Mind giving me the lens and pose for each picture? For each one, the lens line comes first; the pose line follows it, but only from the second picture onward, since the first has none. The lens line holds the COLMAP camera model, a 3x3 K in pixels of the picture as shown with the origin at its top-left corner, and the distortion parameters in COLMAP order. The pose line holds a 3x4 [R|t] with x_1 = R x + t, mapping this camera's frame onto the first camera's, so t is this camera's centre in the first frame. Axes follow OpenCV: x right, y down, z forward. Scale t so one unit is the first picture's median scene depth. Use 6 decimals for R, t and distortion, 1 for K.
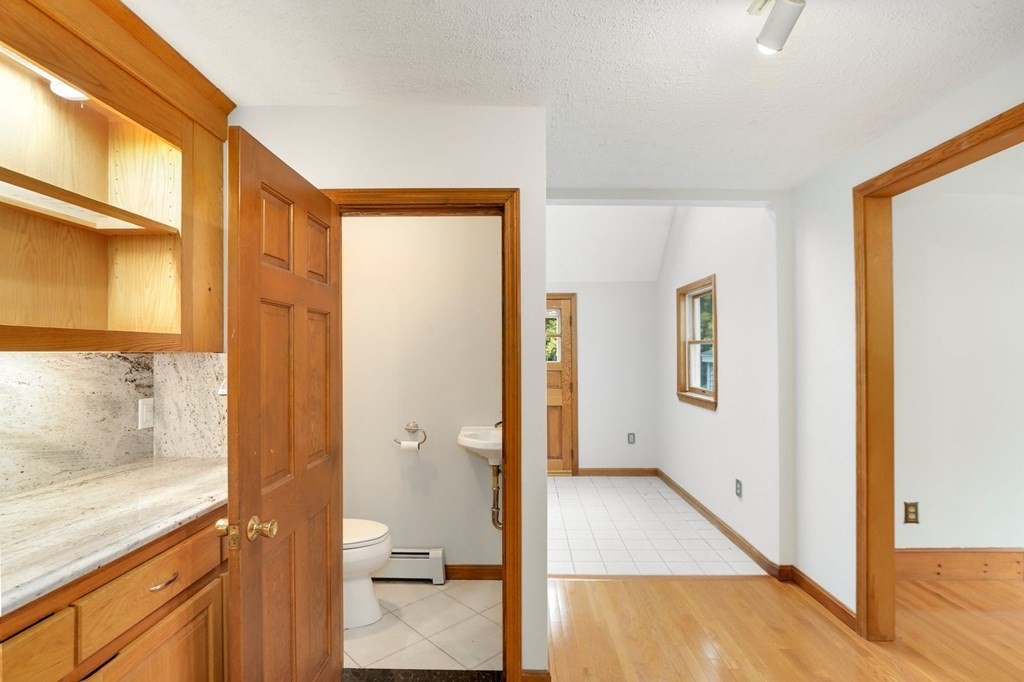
lens RADIAL K [[485.1, 0, 514.8], [0, 485.1, 353.4], [0, 0, 1]] dist [-0.022246, 0.000549]
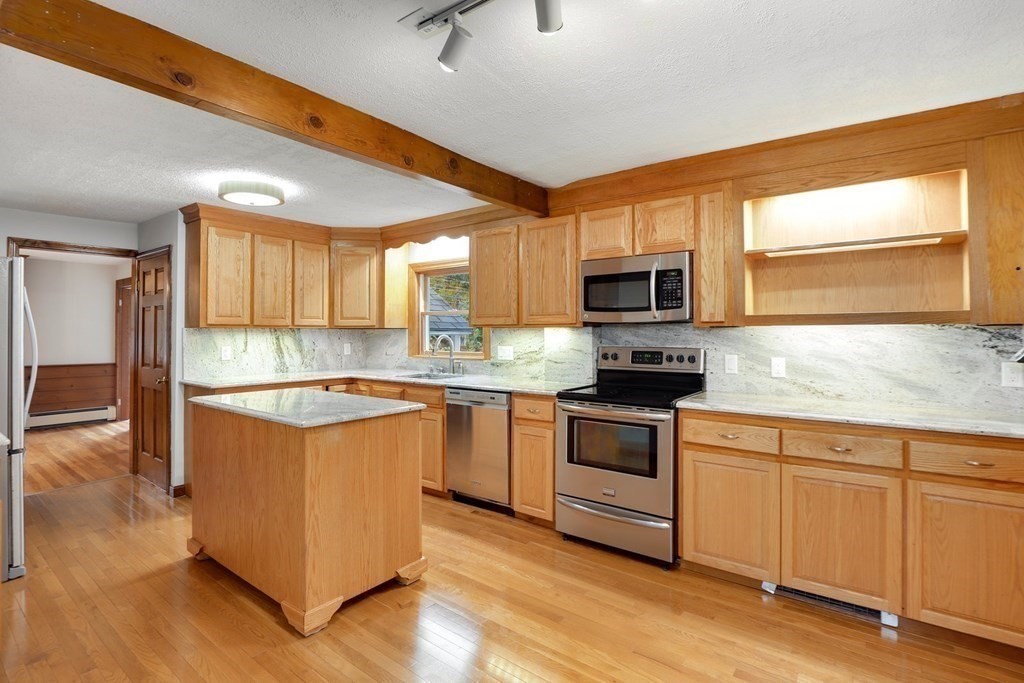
lens RADIAL K [[490.3, 0, 511.9], [0, 490.3, 335.1], [0, 0, 1]] dist [-0.019218, -0.000232]
pose [[-0.597092, 0.004182, -0.802162, 1.029671], [0.002532, 0.999991, 0.003330, 0.018069], [0.802168, -0.000043, -0.597098, 0.748448]]
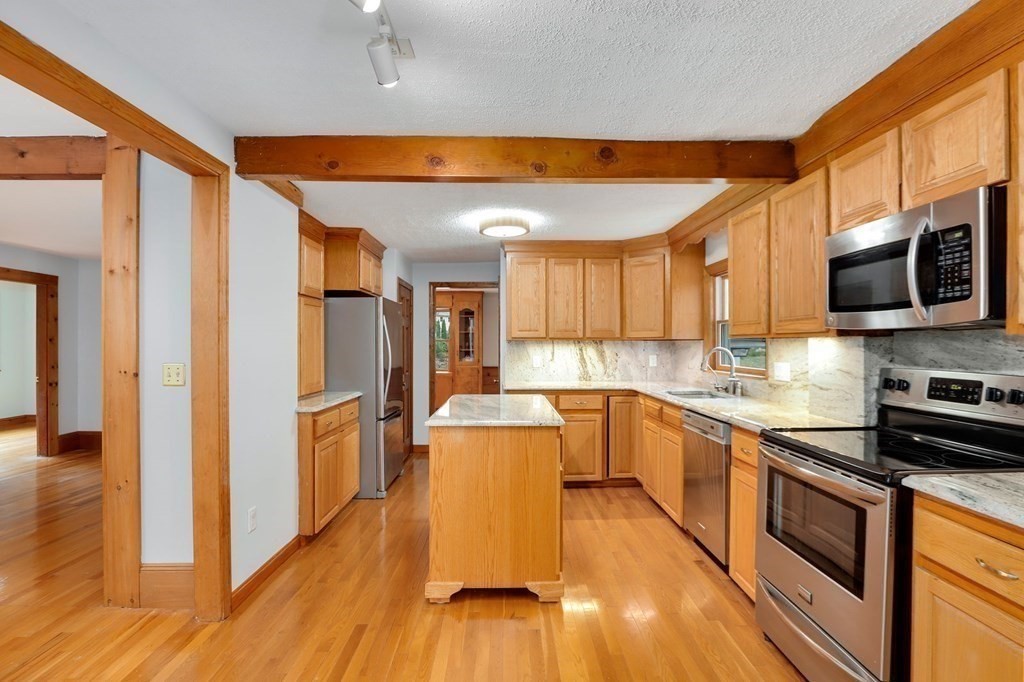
lens RADIAL K [[485.1, 0, 514.8], [0, 485.1, 353.4], [0, 0, 1]] dist [-0.022246, 0.000549]
pose [[-0.999340, 0.001772, -0.036285, 0.185596], [0.001120, 0.999837, 0.018005, 0.012972], [0.036311, 0.017953, -0.999179, 1.026231]]
